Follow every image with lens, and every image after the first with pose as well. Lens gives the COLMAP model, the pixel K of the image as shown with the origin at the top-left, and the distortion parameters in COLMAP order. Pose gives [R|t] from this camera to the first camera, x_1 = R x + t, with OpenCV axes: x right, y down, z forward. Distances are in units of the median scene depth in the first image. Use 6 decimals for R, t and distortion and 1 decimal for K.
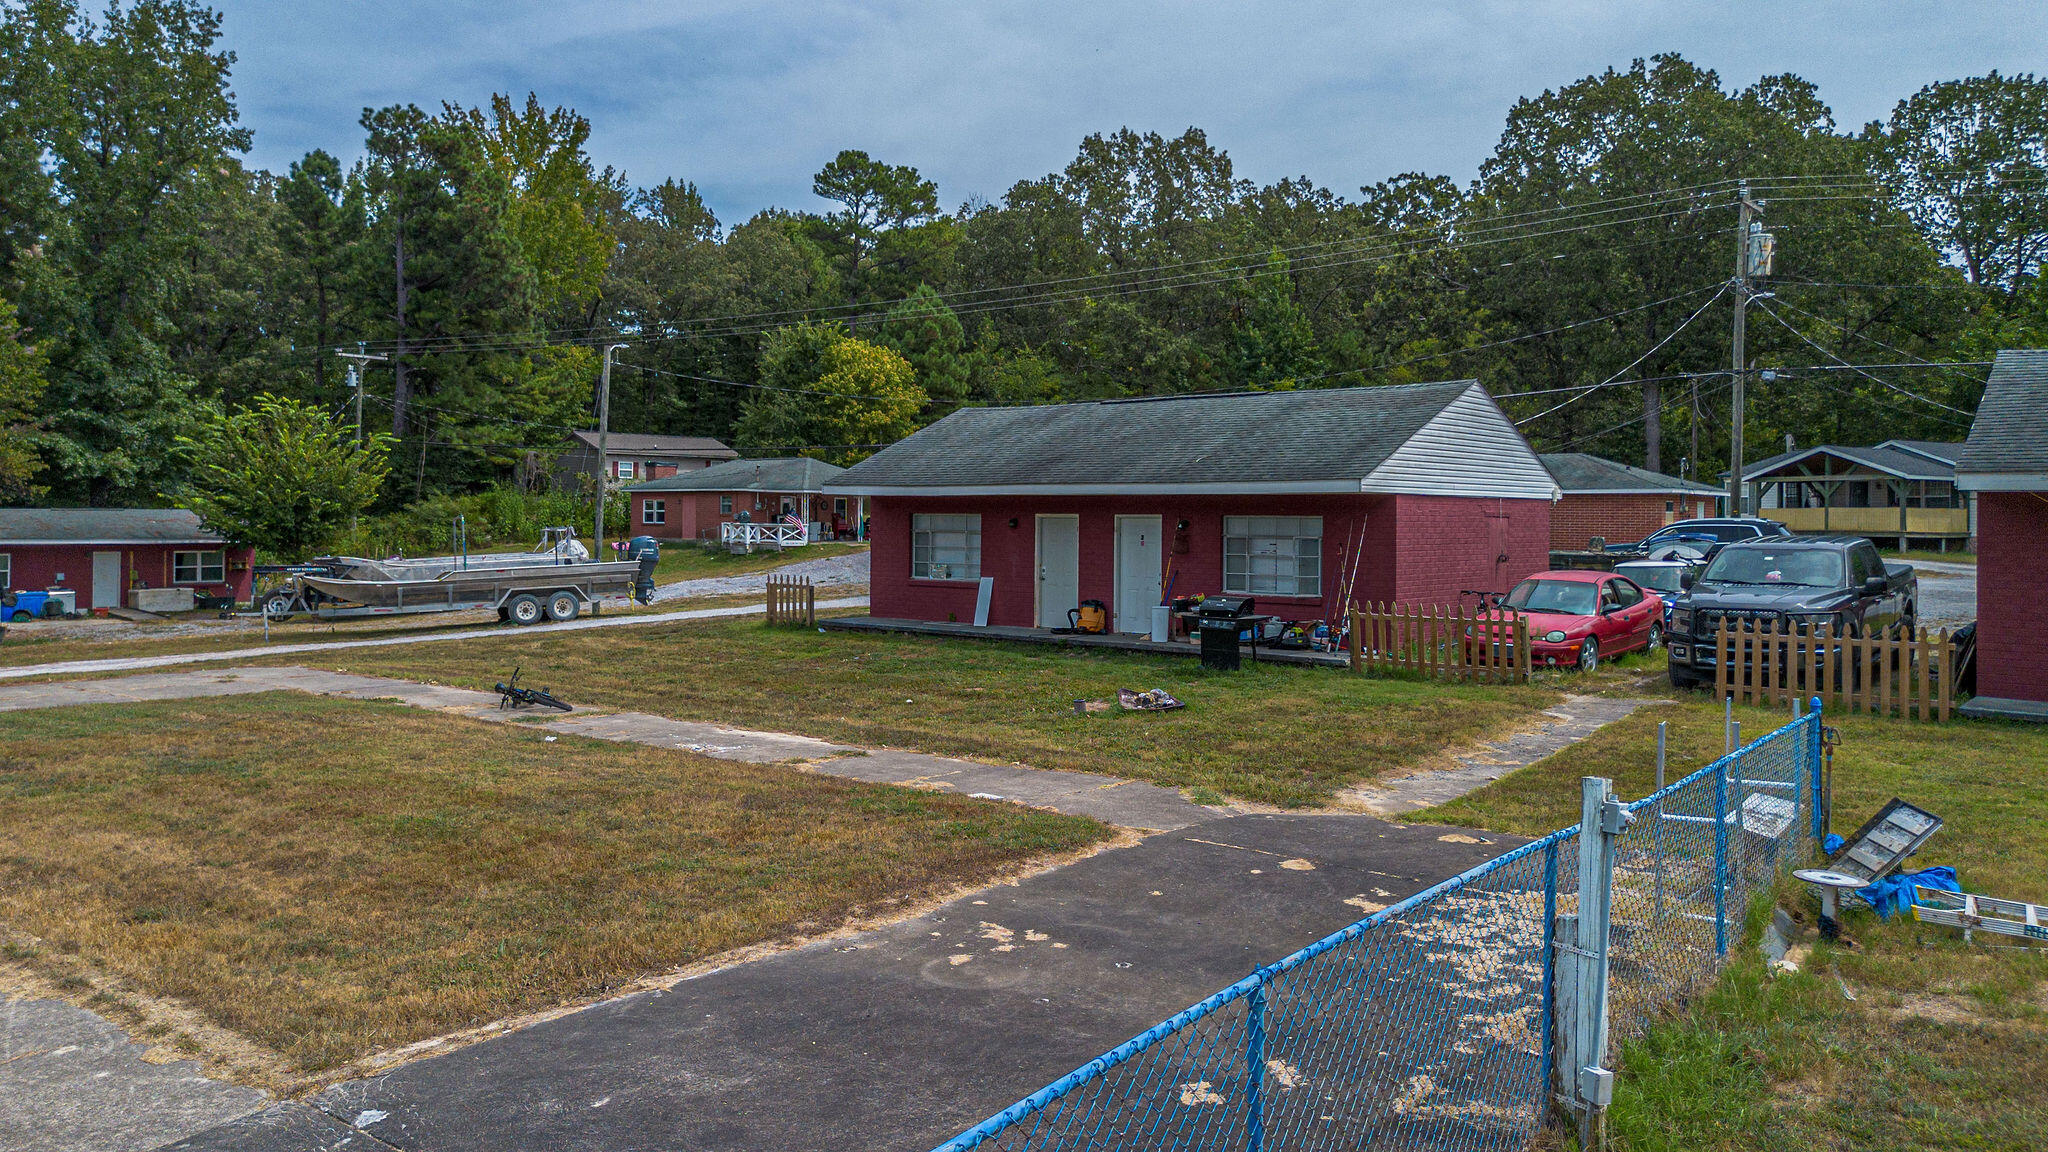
lens RADIAL K [[1474.2, 0, 1036.6], [0, 1474.2, 518.4], [0, 0, 1]] dist [0.105513, -0.102252]
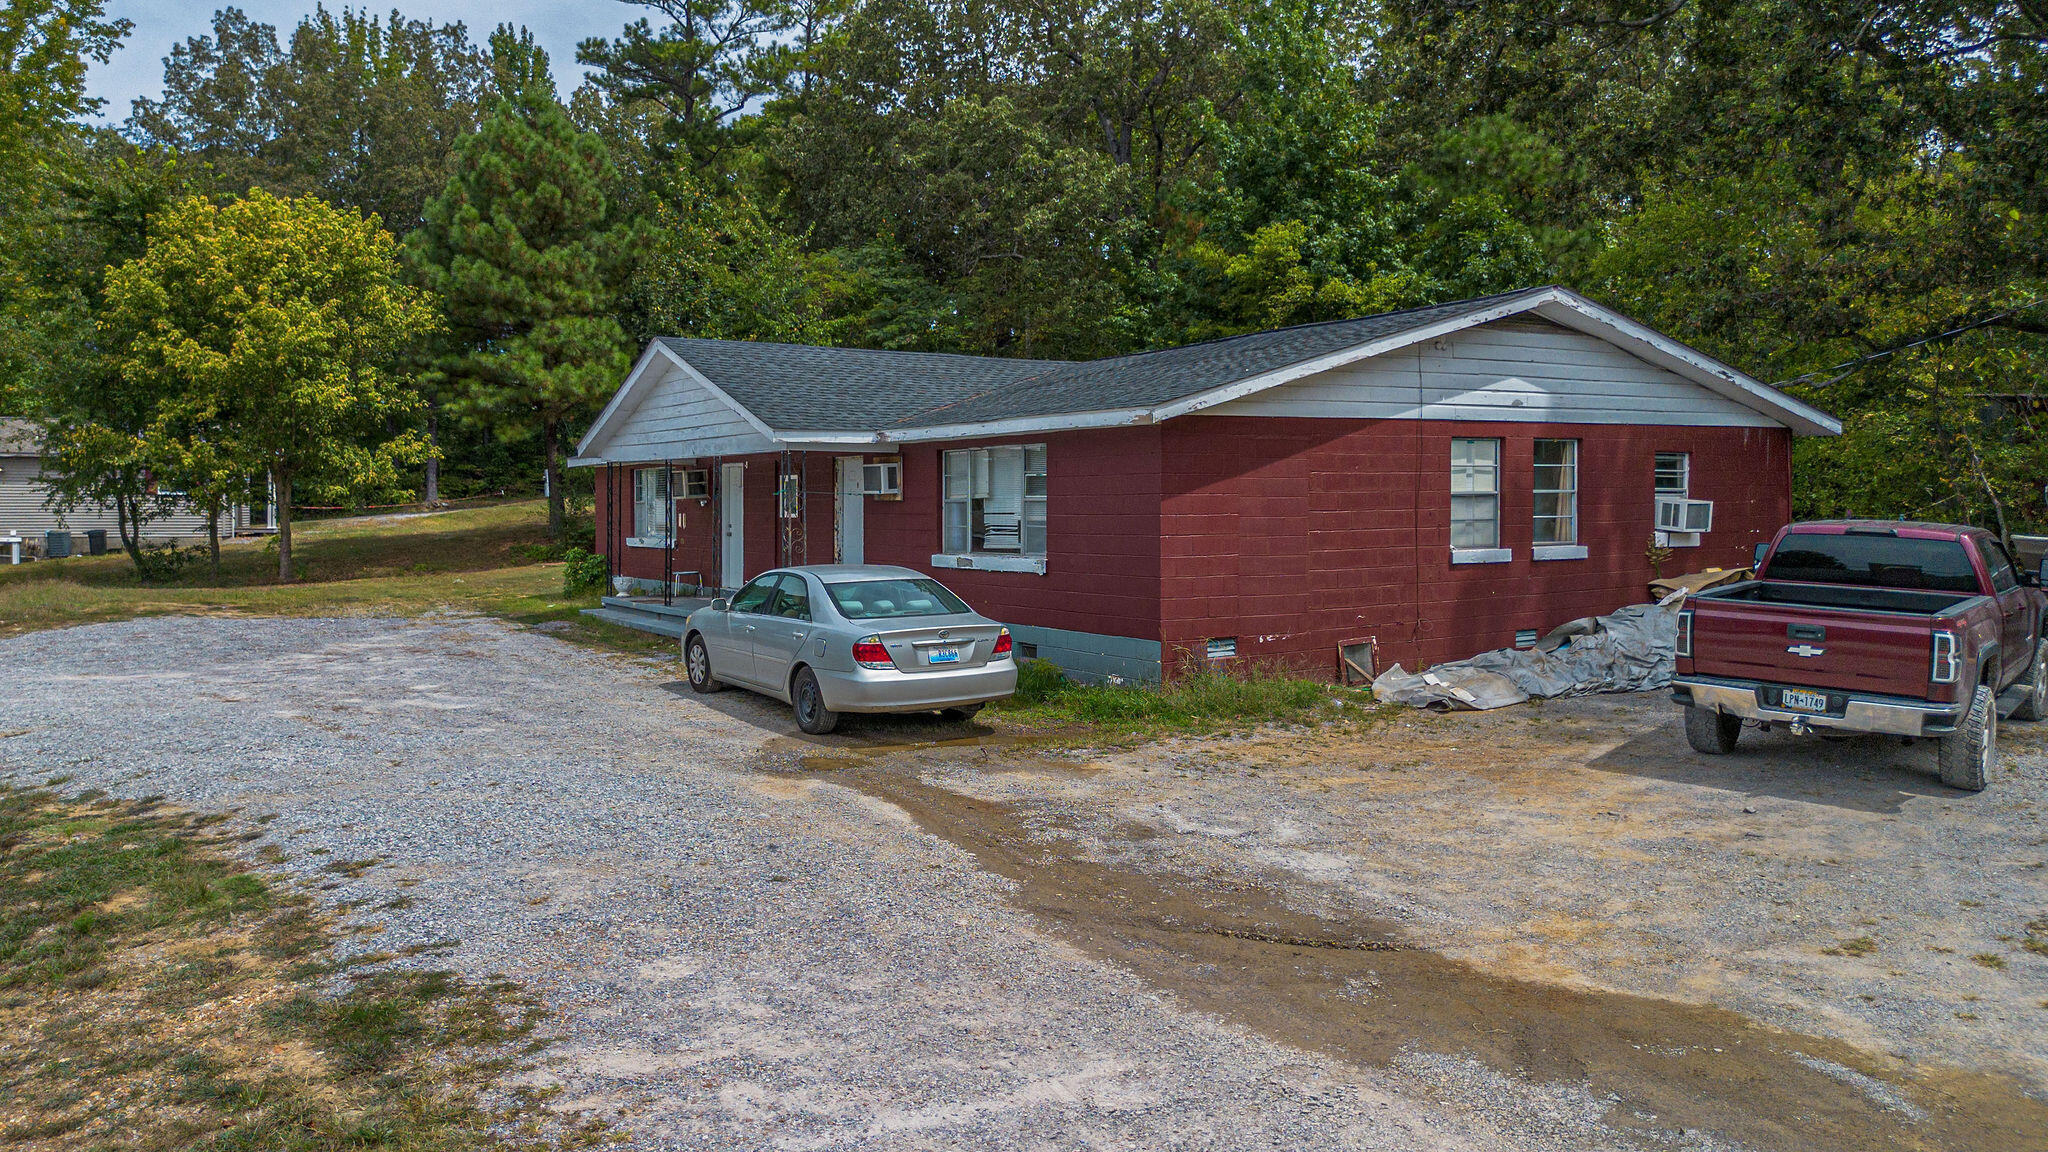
lens RADIAL K [[1474.2, 0, 1036.6], [0, 1474.2, 518.4], [0, 0, 1]] dist [0.105513, -0.102252]
pose [[0.941228, -0.006742, -0.337704, 0.594853], [0.006894, 0.999976, -0.000750, -0.043494], [0.337701, -0.001623, 0.941252, 1.506421]]
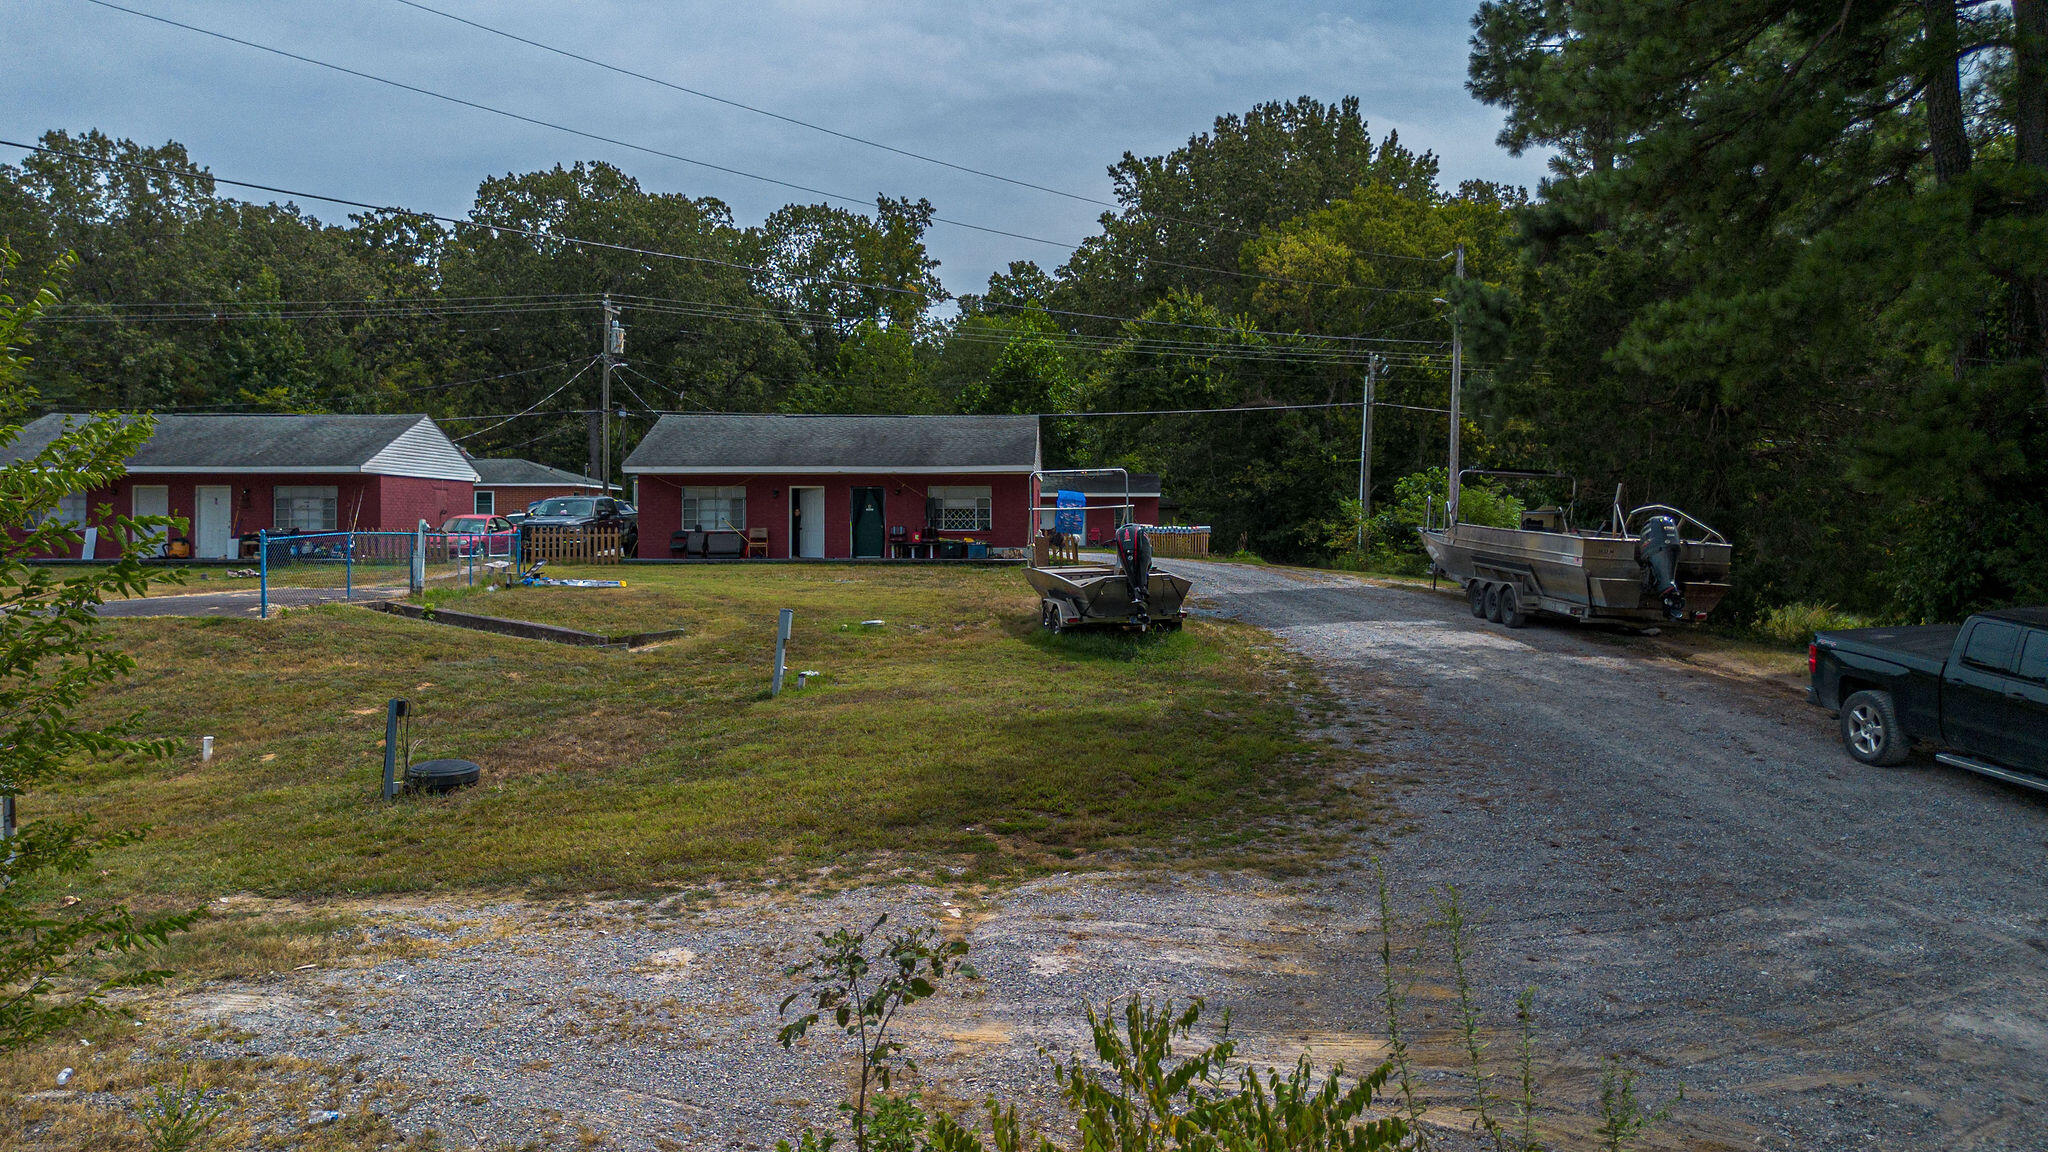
lens RADIAL K [[1474.2, 0, 1036.6], [0, 1474.2, 518.4], [0, 0, 1]] dist [0.105513, -0.102252]
pose [[0.798929, -0.001765, 0.601422, -0.134711], [0.006170, 0.999967, -0.005262, 0.031298], [-0.601393, 0.007915, 0.798914, -0.580537]]
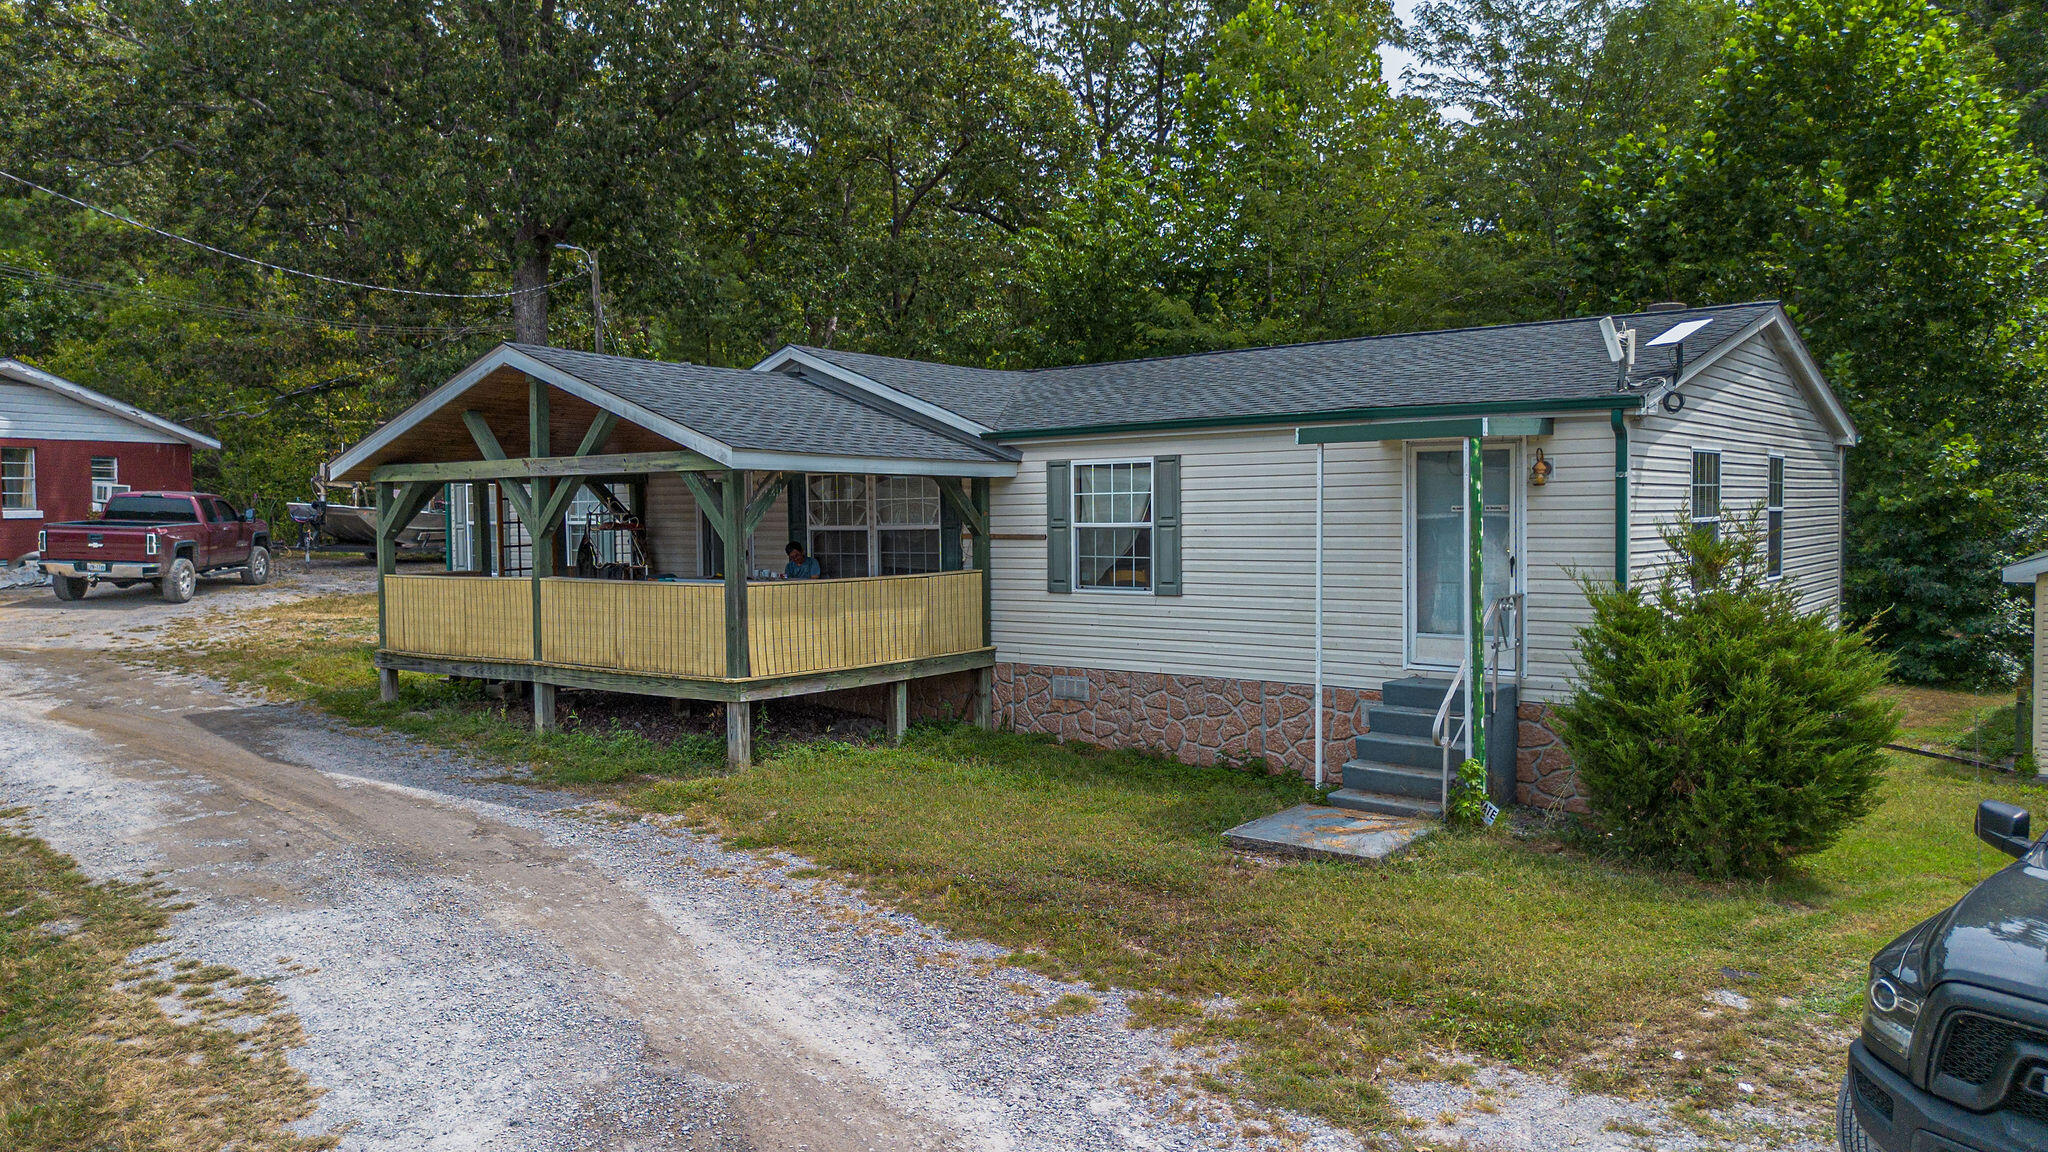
lens RADIAL K [[1473.3, 0, 1014.4], [0, 1473.3, 567.2], [0, 0, 1]] dist [0.069131, -0.068310]
pose [[0.891817, -0.034467, 0.451082, 0.699697], [0.018128, 0.999015, 0.040494, -0.026791], [-0.452033, -0.027936, 0.891564, 1.055511]]
